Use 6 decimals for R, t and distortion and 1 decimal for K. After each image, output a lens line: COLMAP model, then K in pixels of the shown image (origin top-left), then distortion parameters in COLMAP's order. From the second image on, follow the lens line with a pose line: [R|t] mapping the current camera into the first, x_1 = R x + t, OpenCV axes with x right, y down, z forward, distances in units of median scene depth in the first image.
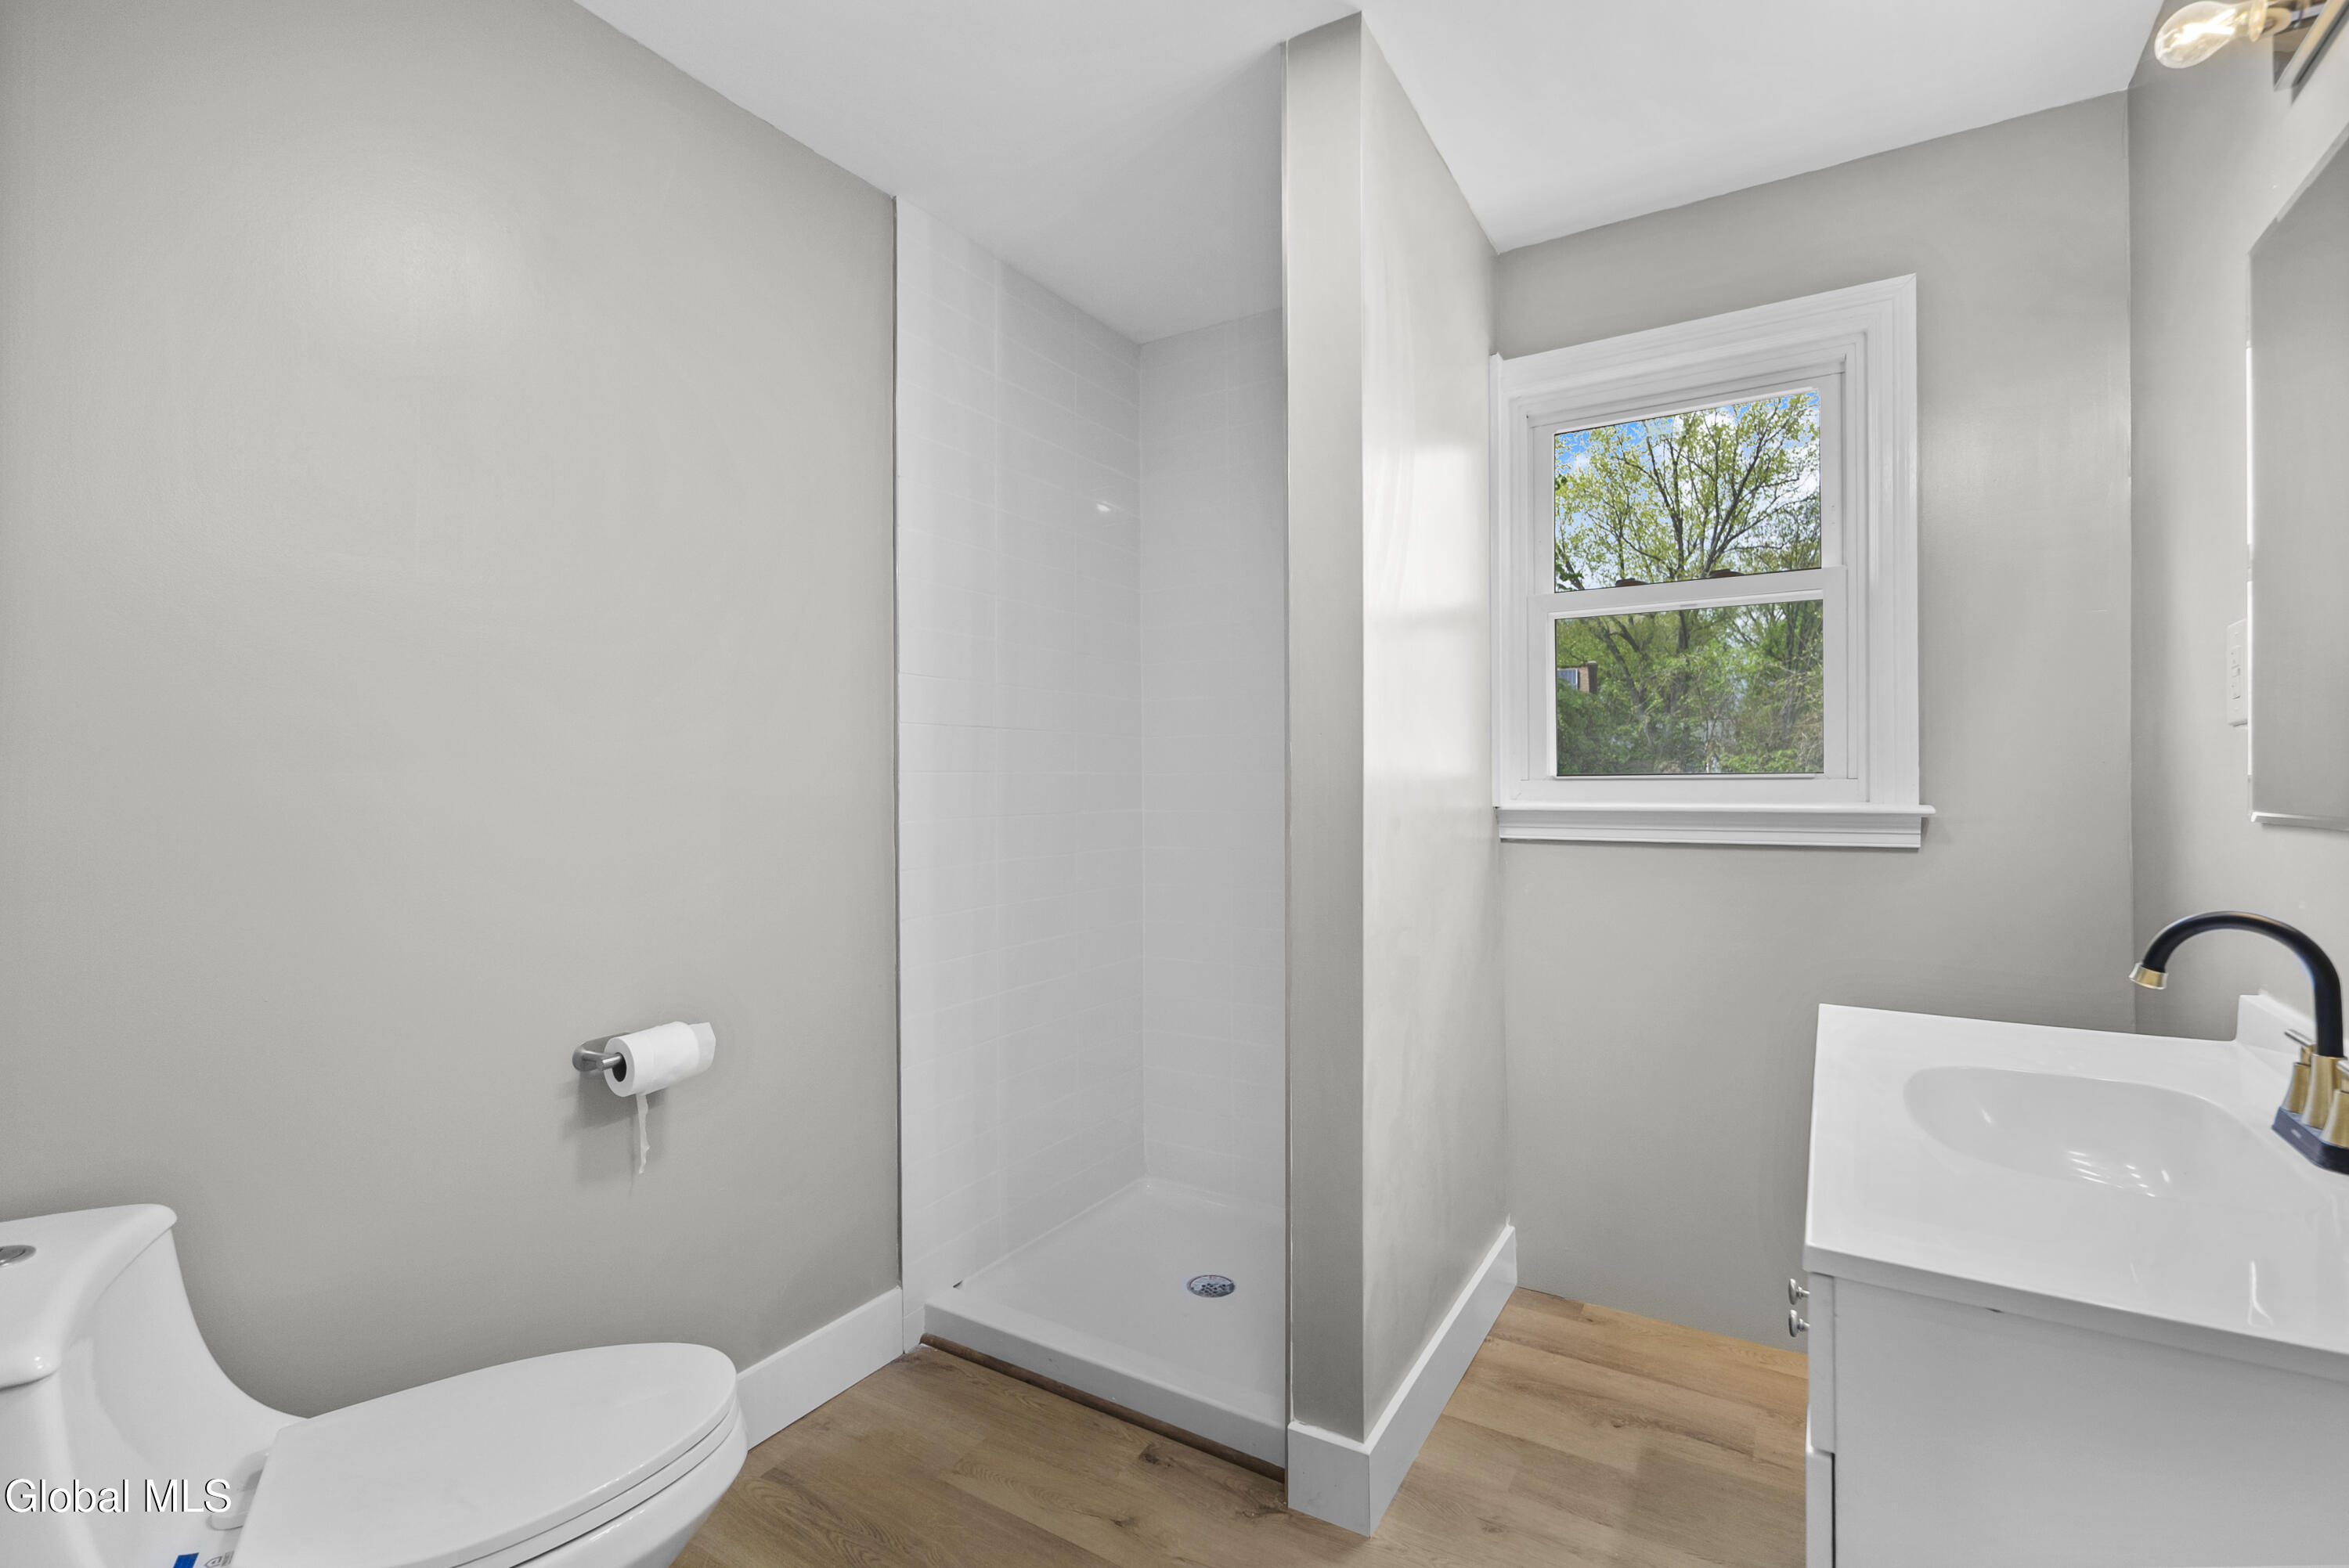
lens RADIAL K [[1032.8, 0, 1175.8], [0, 1032.8, 755.1], [0, 0, 1]] dist [-0.000104, -0.000005]
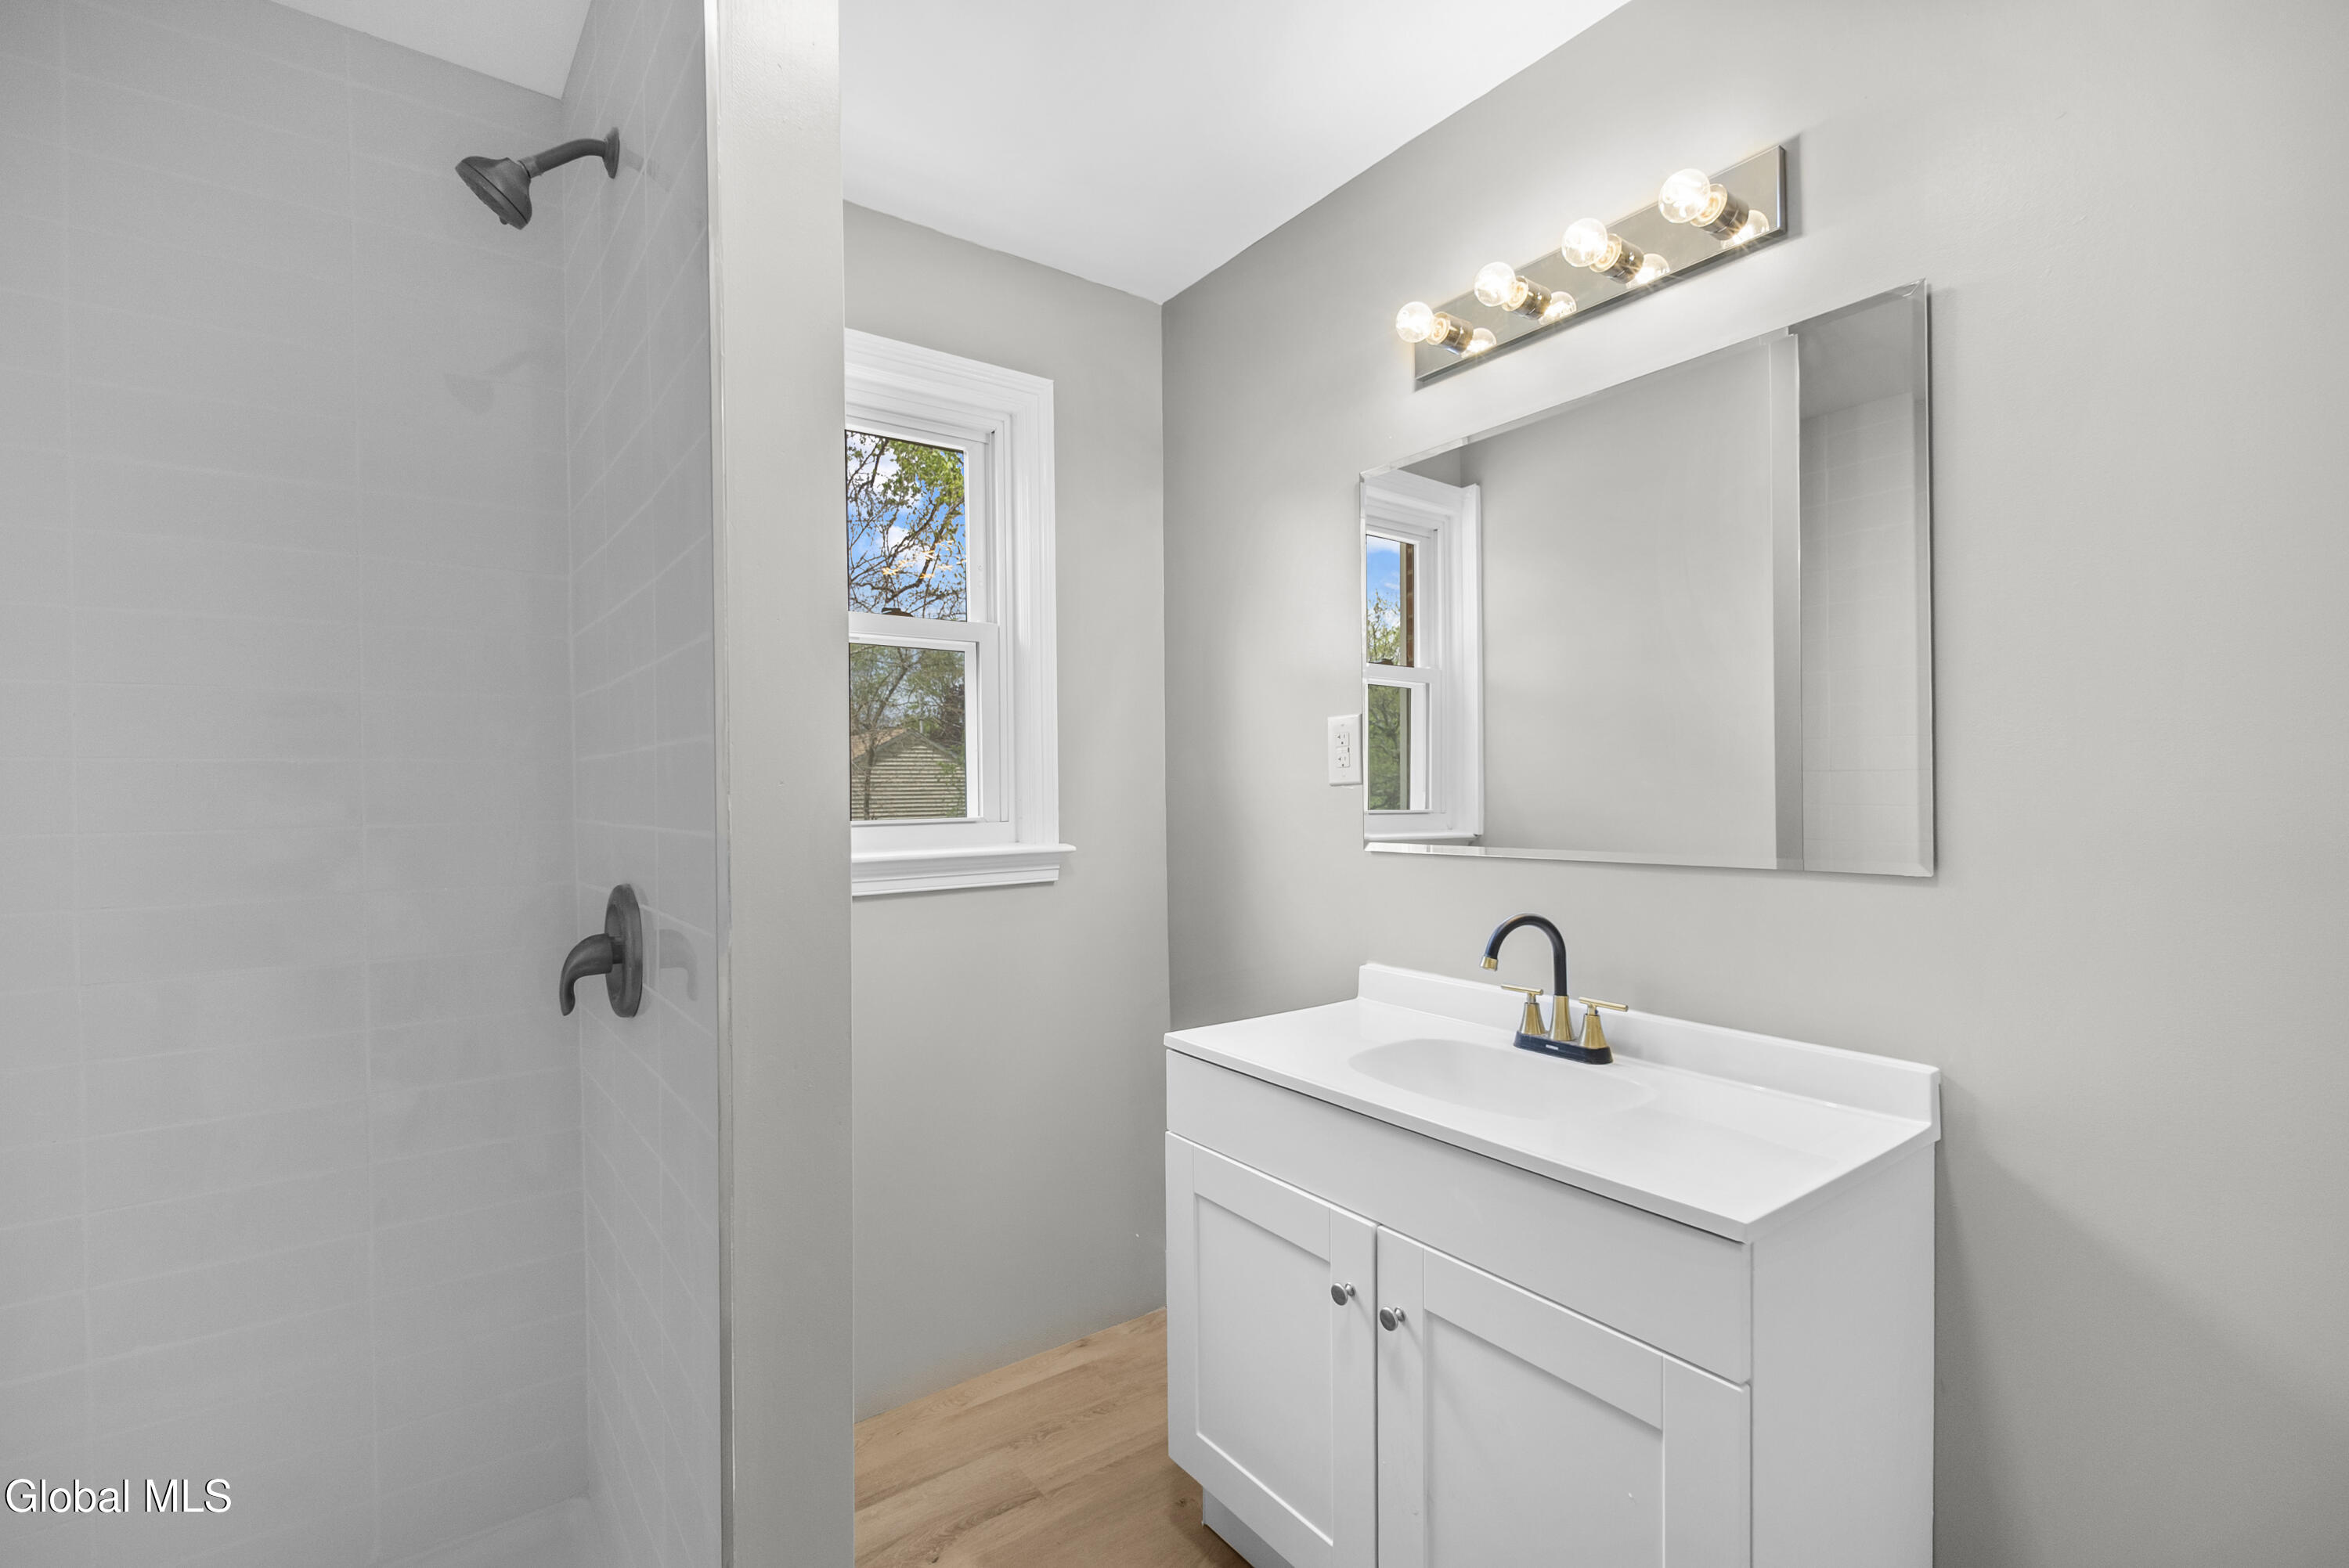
lens RADIAL K [[1052.4, 0, 1176.9], [0, 1052.4, 778.1], [0, 0, 1]] dist [-0.000418, 0.000008]
pose [[0.382086, 0.003052, 0.924122, -0.312506], [-0.004733, 0.999988, -0.001345, -0.023776], [-0.924115, -0.003860, 0.382096, 0.430330]]
